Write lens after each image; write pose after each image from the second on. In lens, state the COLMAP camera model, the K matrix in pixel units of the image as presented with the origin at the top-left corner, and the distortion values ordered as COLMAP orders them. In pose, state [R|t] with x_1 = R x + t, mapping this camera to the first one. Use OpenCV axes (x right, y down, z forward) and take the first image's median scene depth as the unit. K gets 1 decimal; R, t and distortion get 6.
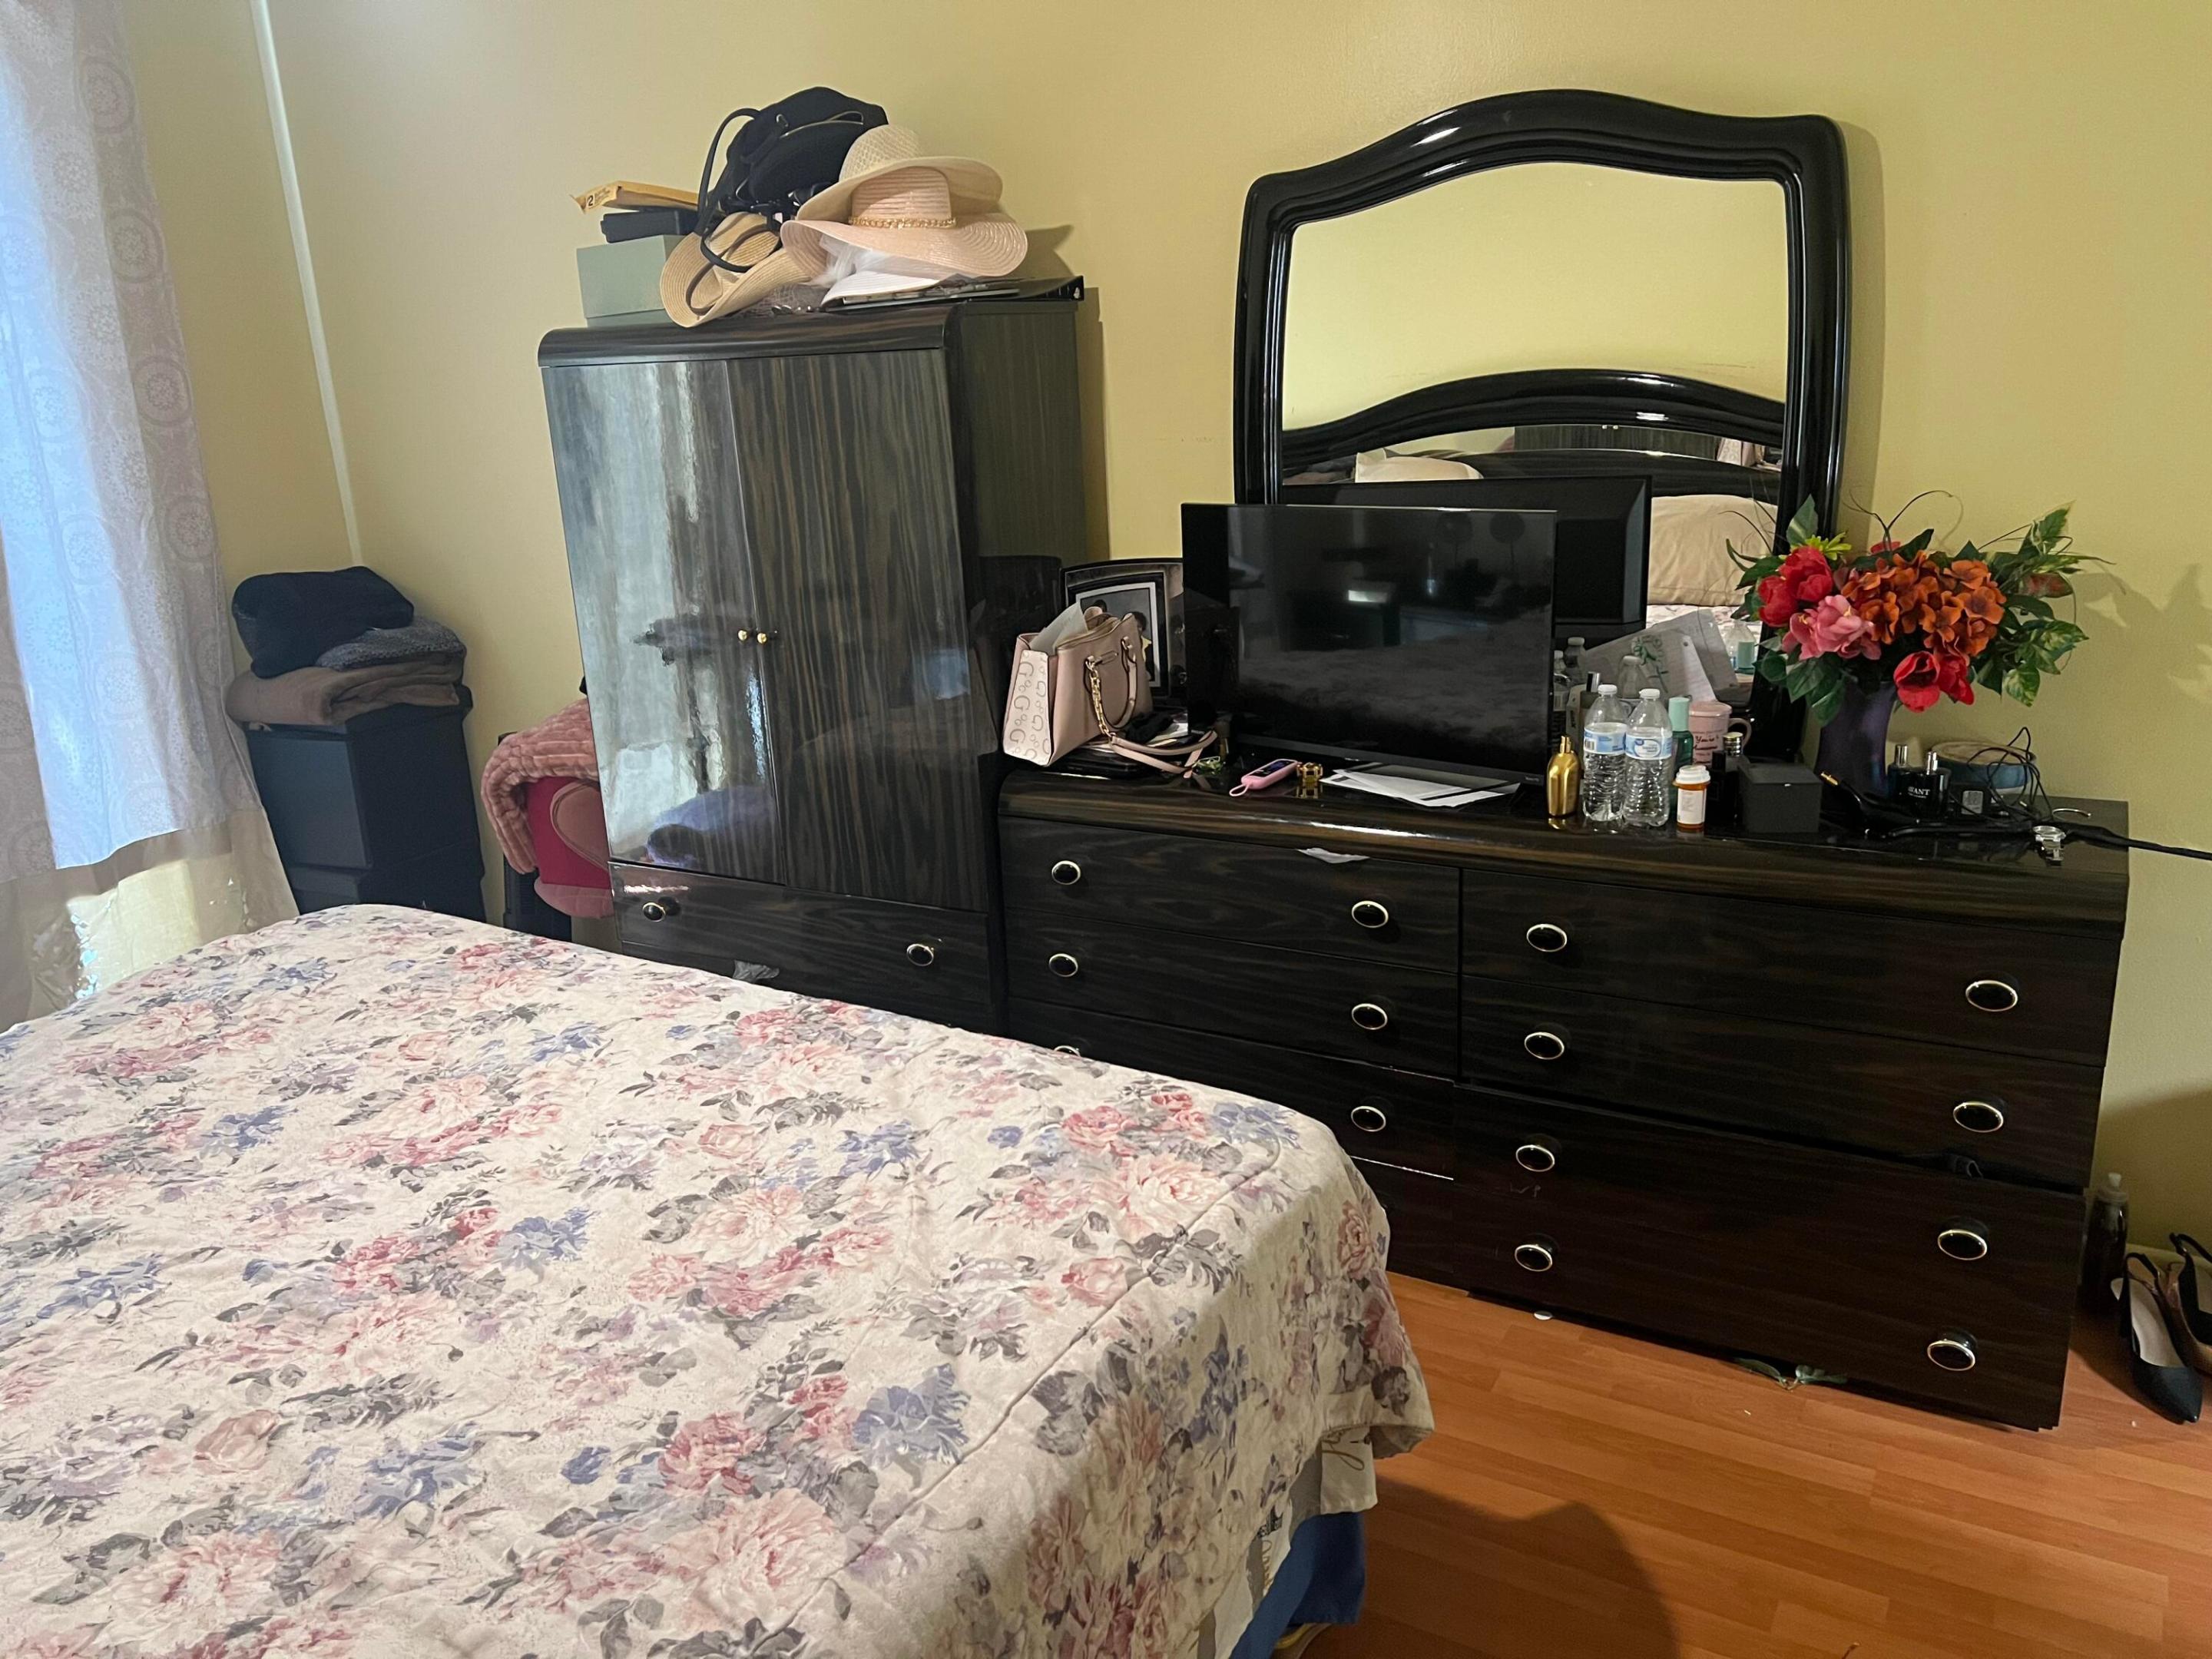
lens RADIAL K [[1581.5, 0, 1106.0], [0, 1581.5, 829.5], [0, 0, 1]] dist [0.041768, -0.042929]
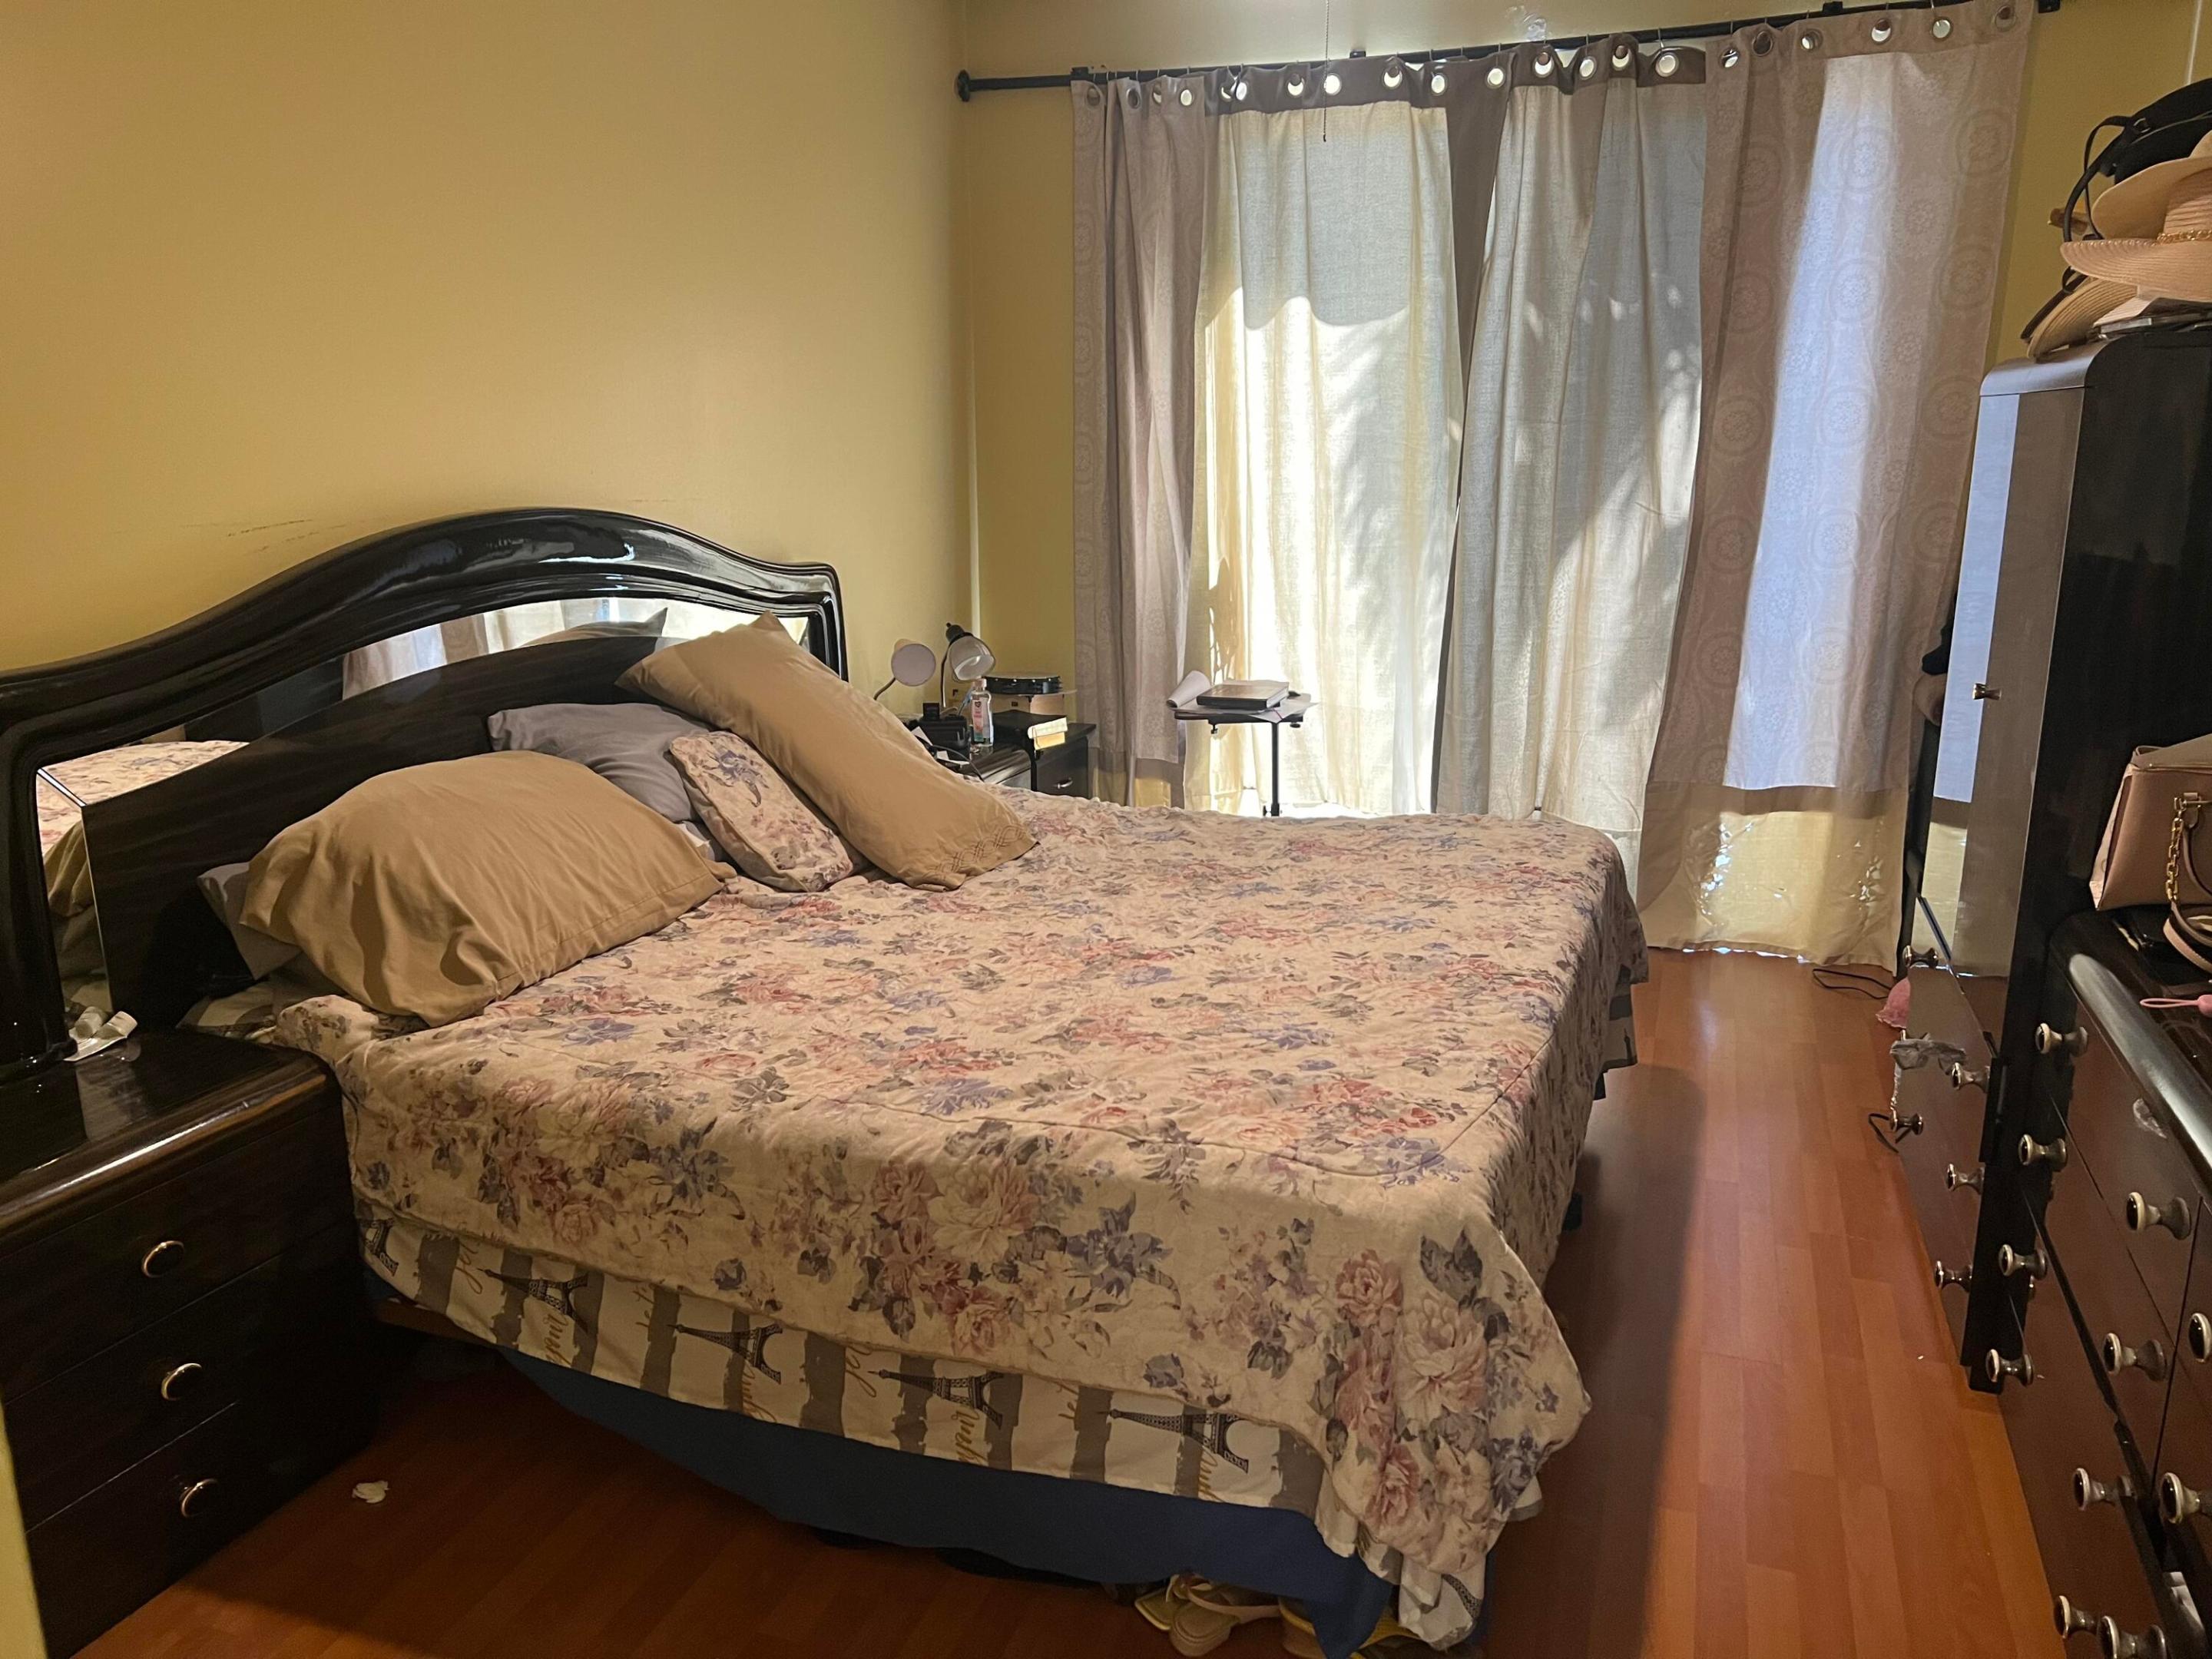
lens RADIAL K [[1581.5, 0, 1106.0], [0, 1581.5, 829.5], [0, 0, 1]] dist [0.041768, -0.042929]
pose [[0.212915, 0.284037, -0.934874, 0.983737], [-0.282427, 0.933860, 0.219407, -0.189265], [0.935362, 0.217319, 0.279053, 0.502880]]
